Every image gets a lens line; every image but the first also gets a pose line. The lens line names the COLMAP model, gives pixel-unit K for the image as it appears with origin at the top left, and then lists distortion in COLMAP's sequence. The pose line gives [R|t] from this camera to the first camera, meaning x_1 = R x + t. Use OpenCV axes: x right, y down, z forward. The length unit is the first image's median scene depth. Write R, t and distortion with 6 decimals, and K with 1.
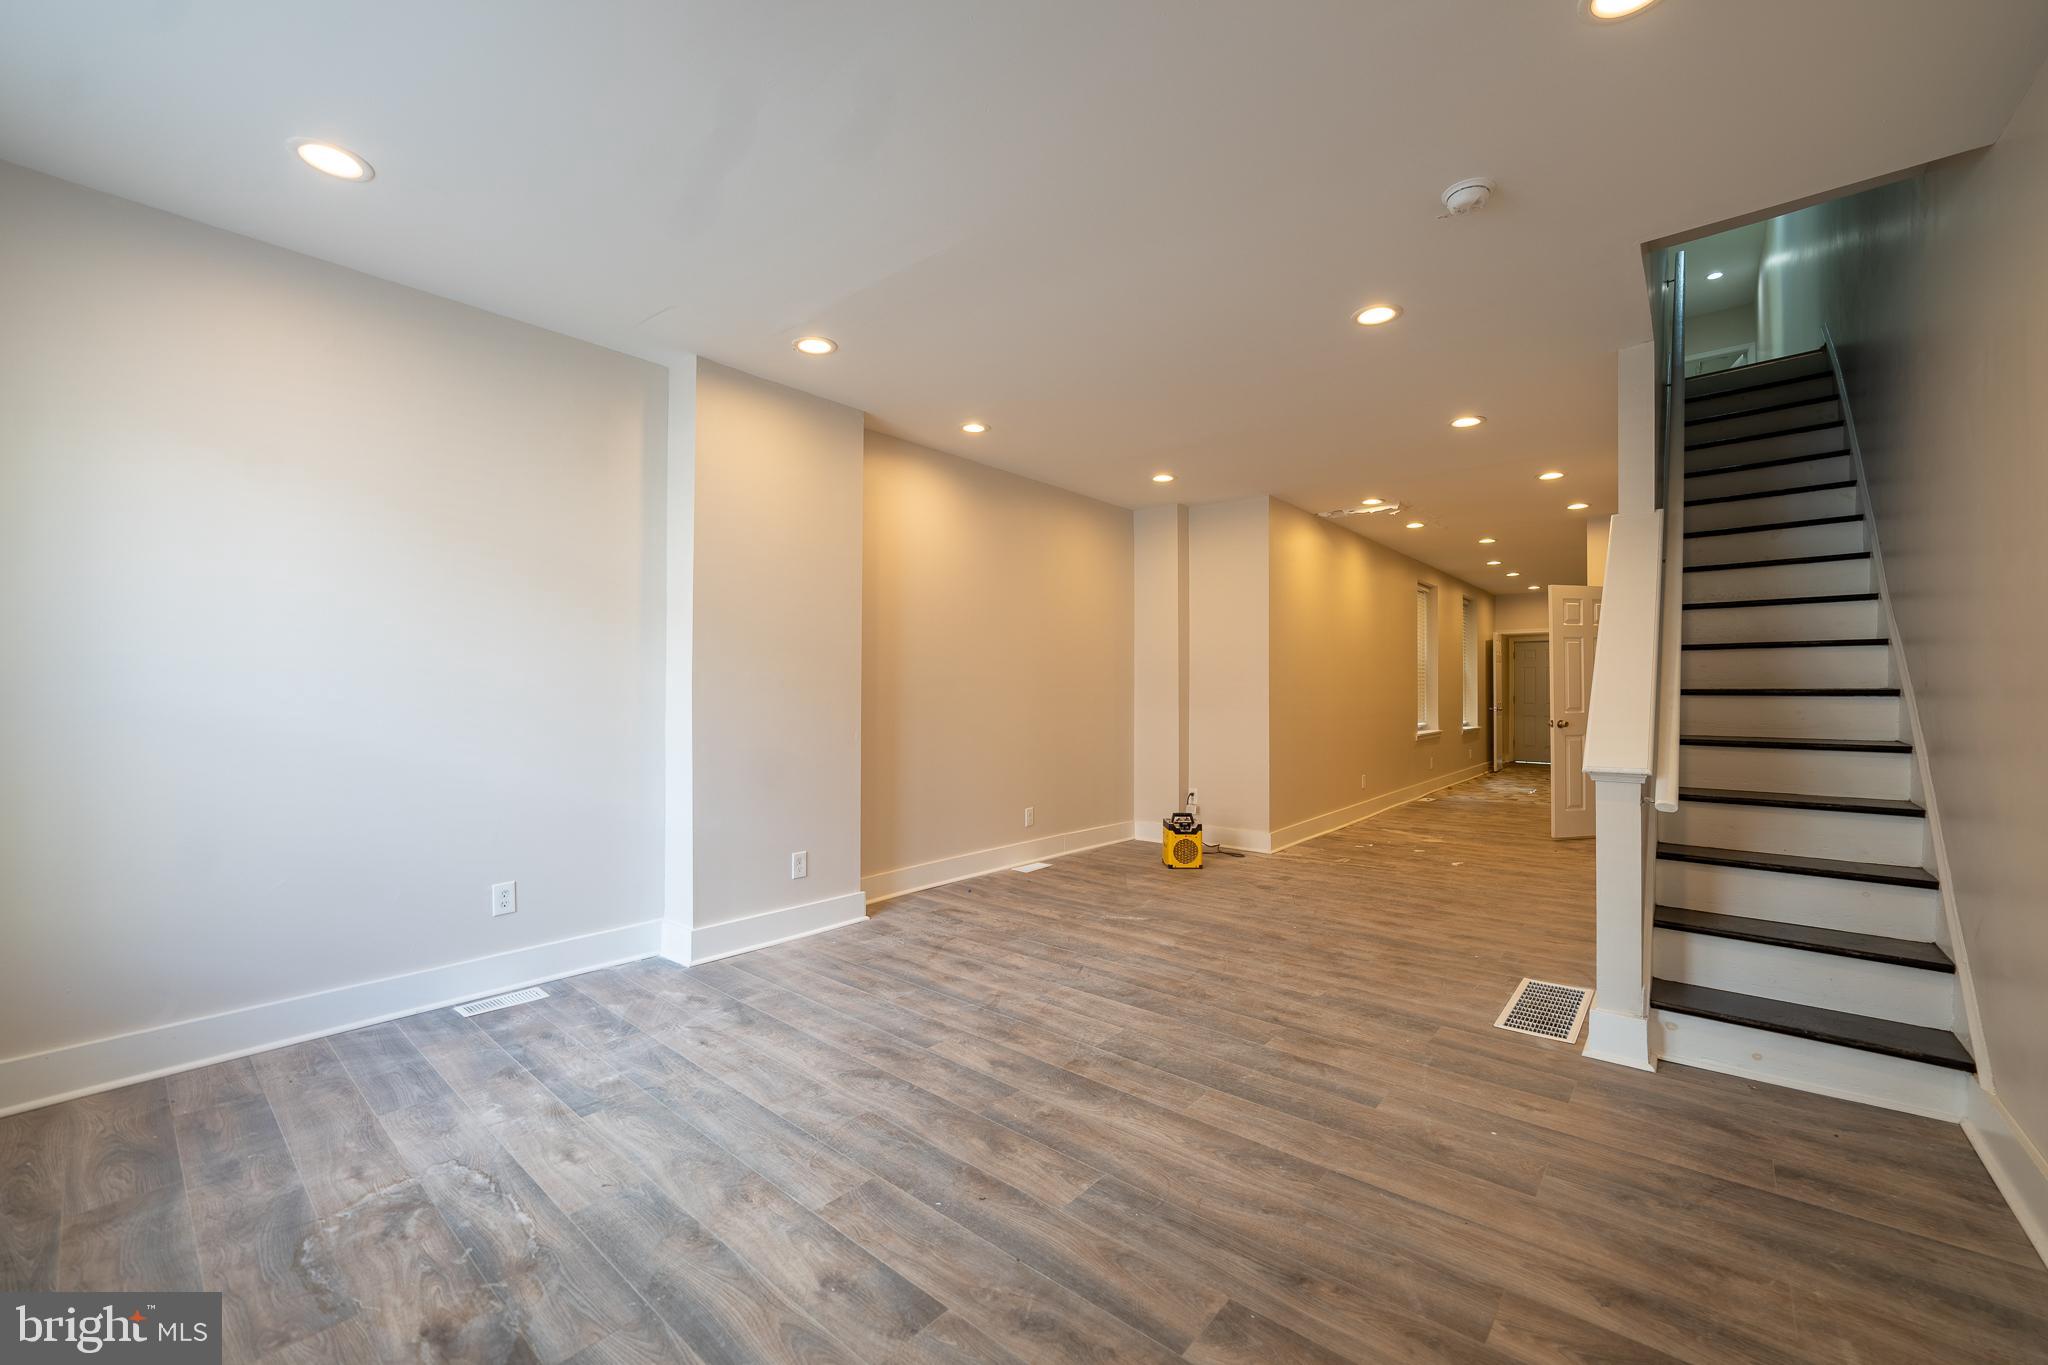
lens RADIAL K [[803.7, 0, 1024.4], [0, 803.7, 687.8], [0, 0, 1]] dist [0.000817, 0.000557]
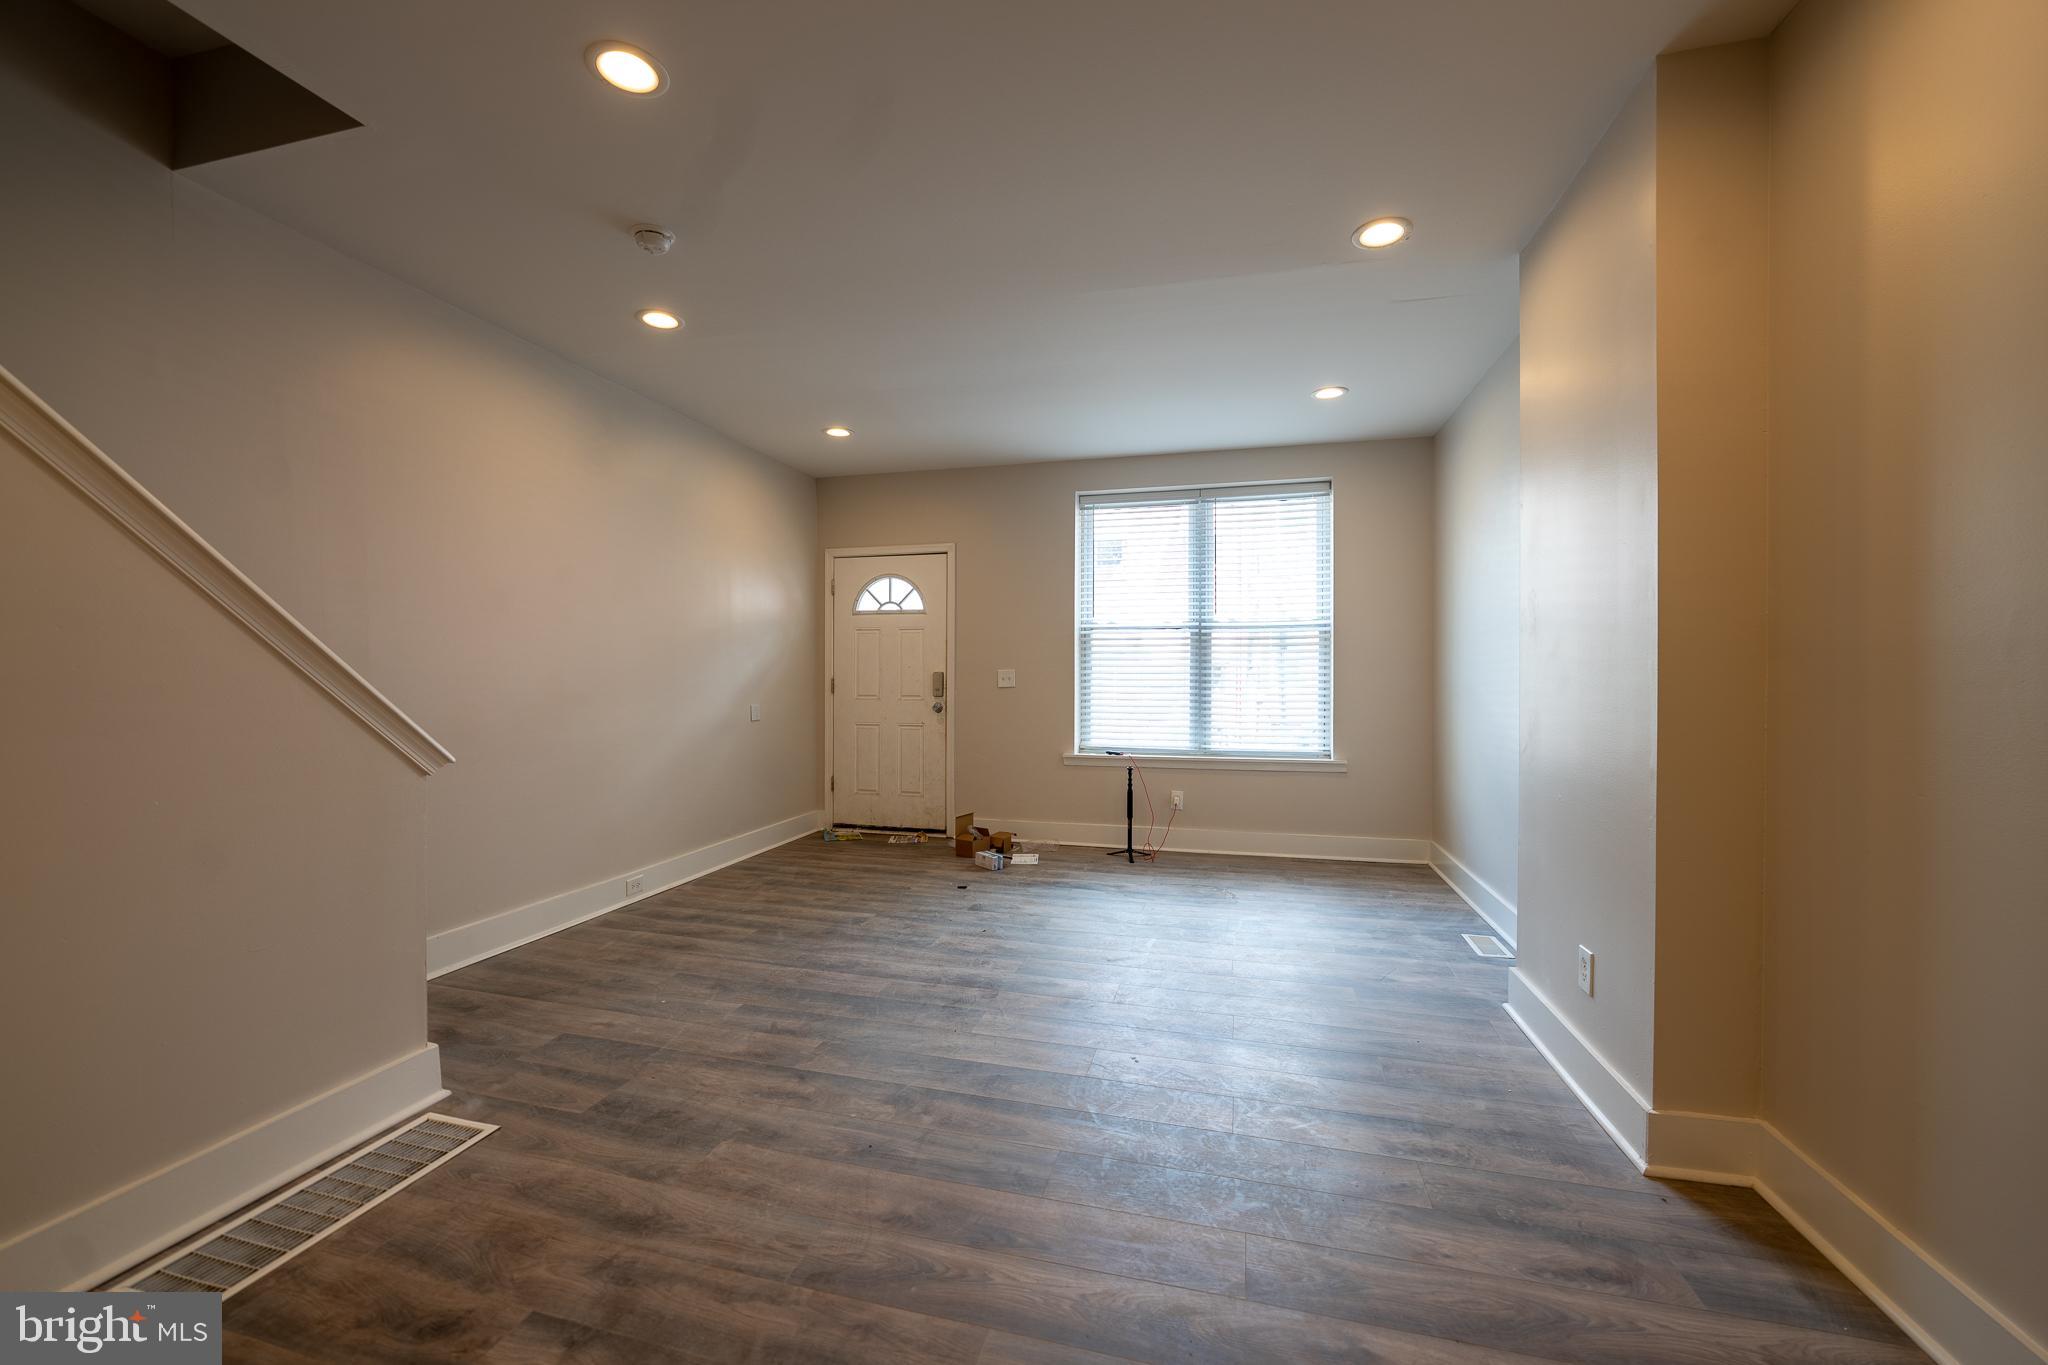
lens RADIAL K [[803.7, 0, 1019.0], [0, 803.7, 679.6], [0, 0, 1]] dist [0.000817, 0.000557]
pose [[-0.902157, -0.001775, -0.431405, 0.528271], [-0.001918, 0.999998, -0.000102, 0.016591], [0.431405, 0.000735, -0.902158, 2.066060]]
